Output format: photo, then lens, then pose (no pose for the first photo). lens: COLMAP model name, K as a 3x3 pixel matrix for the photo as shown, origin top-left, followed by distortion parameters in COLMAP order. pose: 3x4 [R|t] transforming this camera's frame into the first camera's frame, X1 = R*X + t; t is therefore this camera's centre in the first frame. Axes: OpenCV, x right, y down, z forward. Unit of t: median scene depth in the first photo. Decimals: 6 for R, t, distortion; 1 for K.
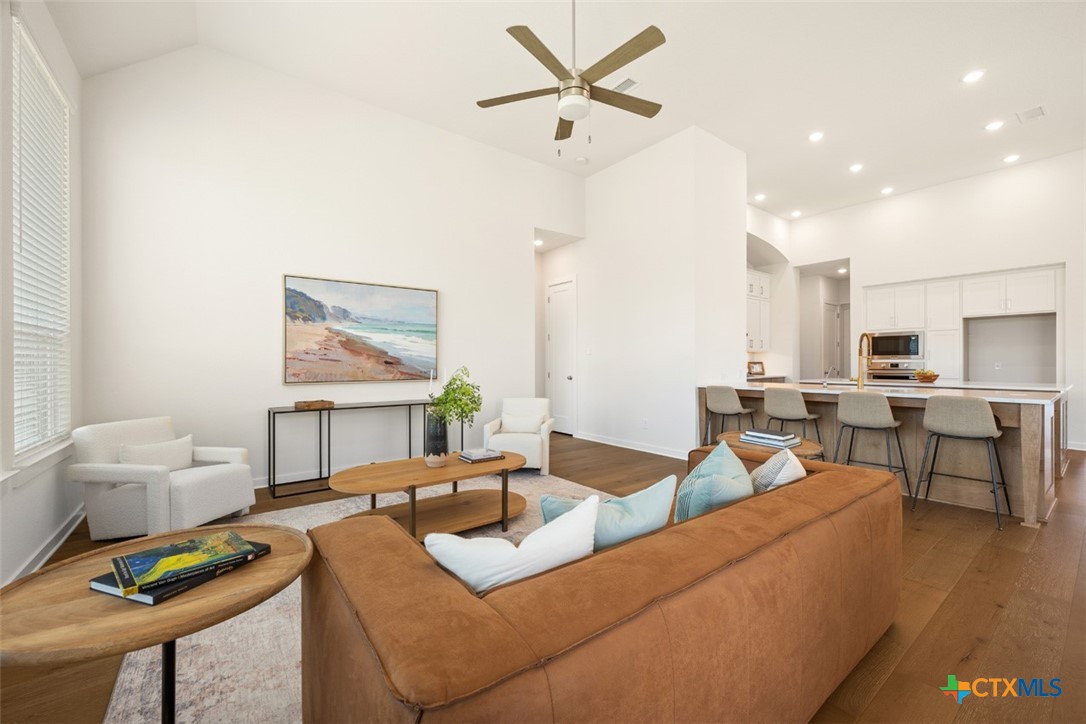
lens RADIAL K [[429.1, 0, 543.0], [0, 429.1, 362.0], [0, 0, 1]] dist [-0.000578, -0.000083]
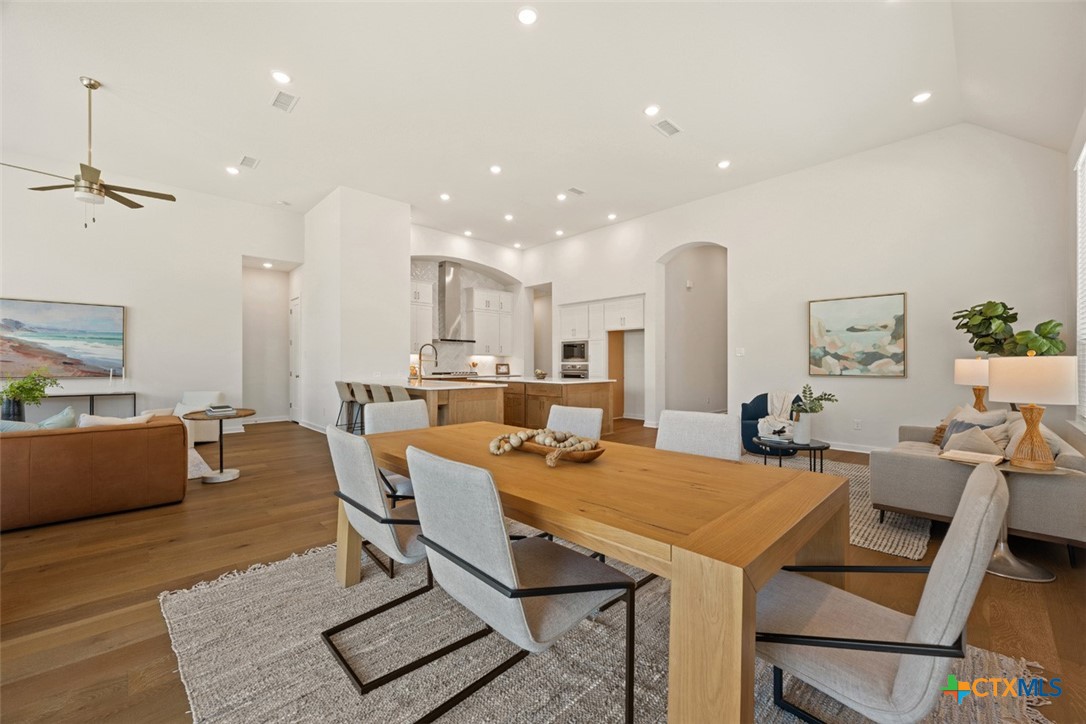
lens RADIAL K [[429.1, 0, 543.0], [0, 429.1, 362.0], [0, 0, 1]] dist [-0.000578, -0.000083]
pose [[0.992114, 0.002658, 0.125310, 0.889138], [-0.001991, 0.999983, -0.005450, 0.001960], [-0.125322, 0.005157, 0.992103, -0.438431]]
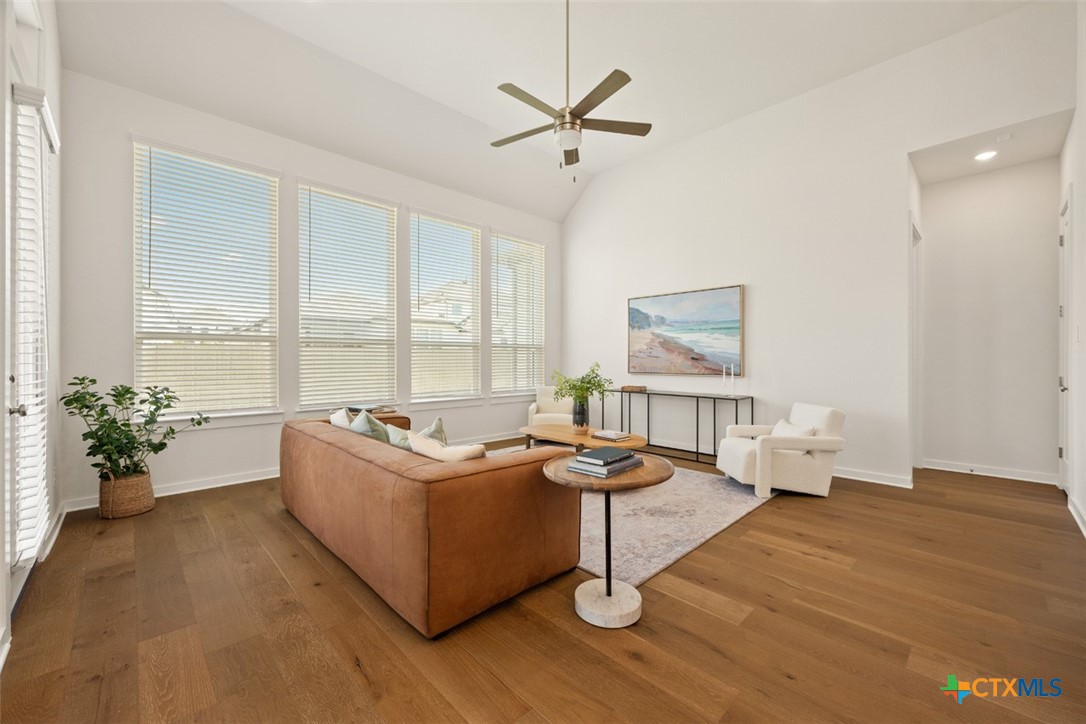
lens RADIAL K [[429.1, 0, 543.0], [0, 429.1, 362.0], [0, 0, 1]] dist [-0.000578, -0.000083]
pose [[0.126747, 0.006962, -0.991911, 0.726704], [-0.001048, 0.999976, 0.006885, 0.002948], [0.991934, 0.000167, 0.126752, 0.467195]]
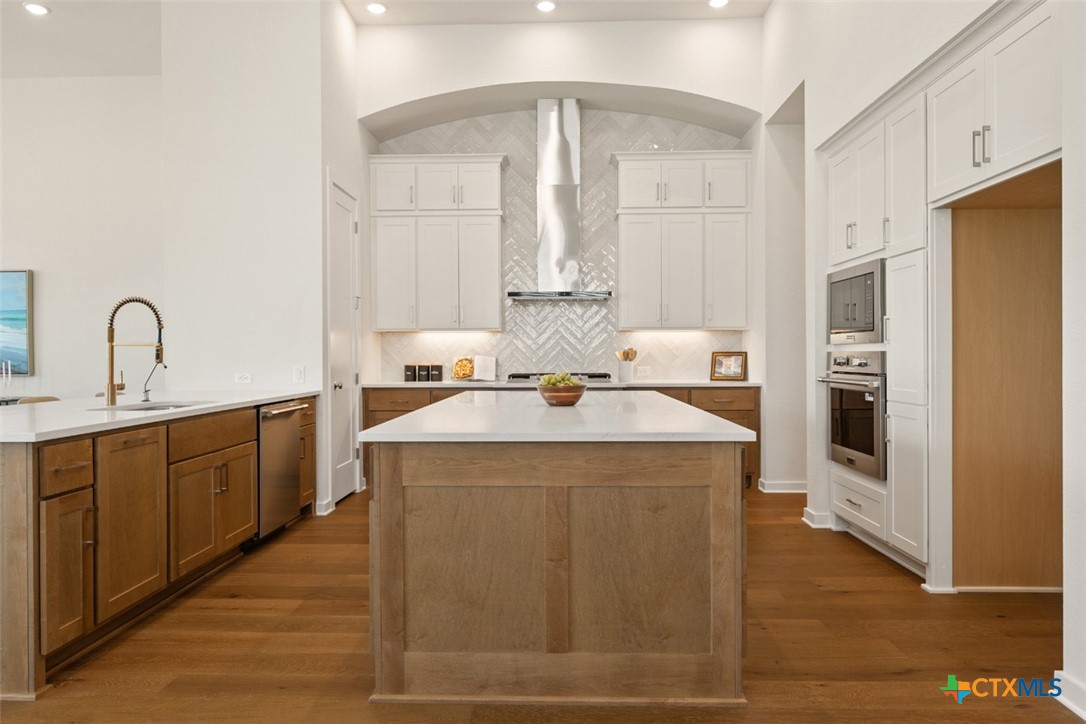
lens RADIAL K [[687.0, 0, 537.7], [0, 687.0, 356.1], [0, 0, 1]] dist [-0.000816, -0.002325]
pose [[0.779953, 0.000475, -0.625838, 1.532559], [0.002995, 0.999985, 0.004491, 0.001523], [0.625831, -0.005377, 0.779940, 0.620445]]
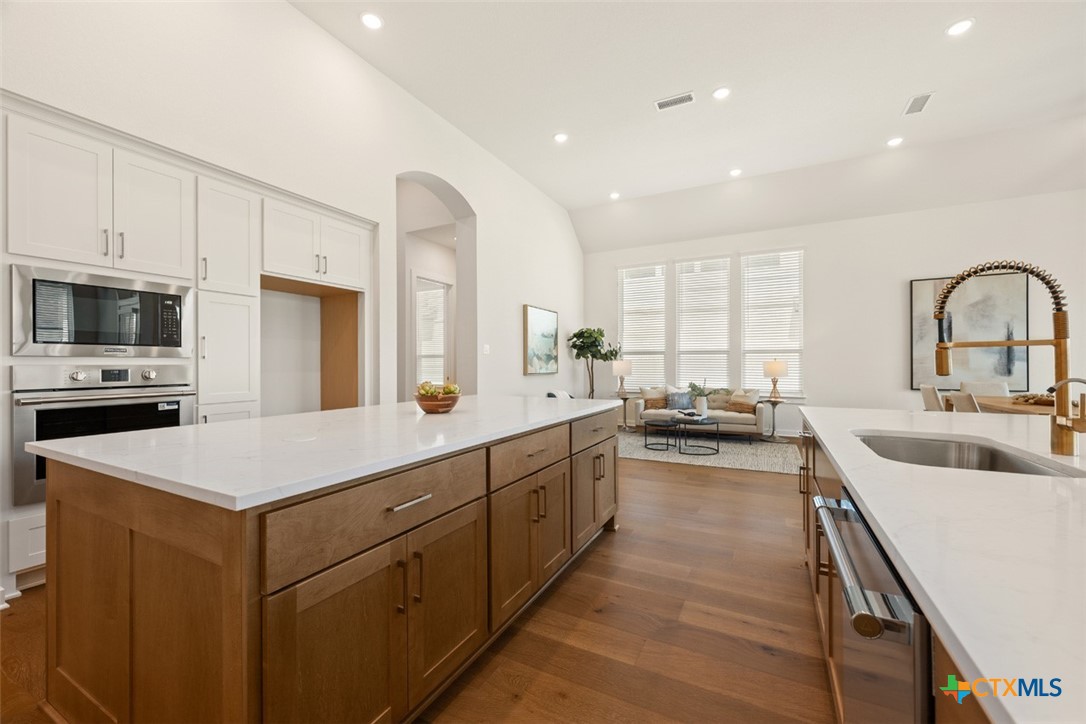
lens RADIAL K [[429.1, 0, 543.0], [0, 429.1, 362.0], [0, 0, 1]] dist [-0.000578, -0.000083]
pose [[-0.457380, 0.000118, 0.889271, 0.575626], [-0.002635, 0.999995, -0.001488, -0.004822], [-0.889267, -0.003024, -0.457378, 1.345288]]
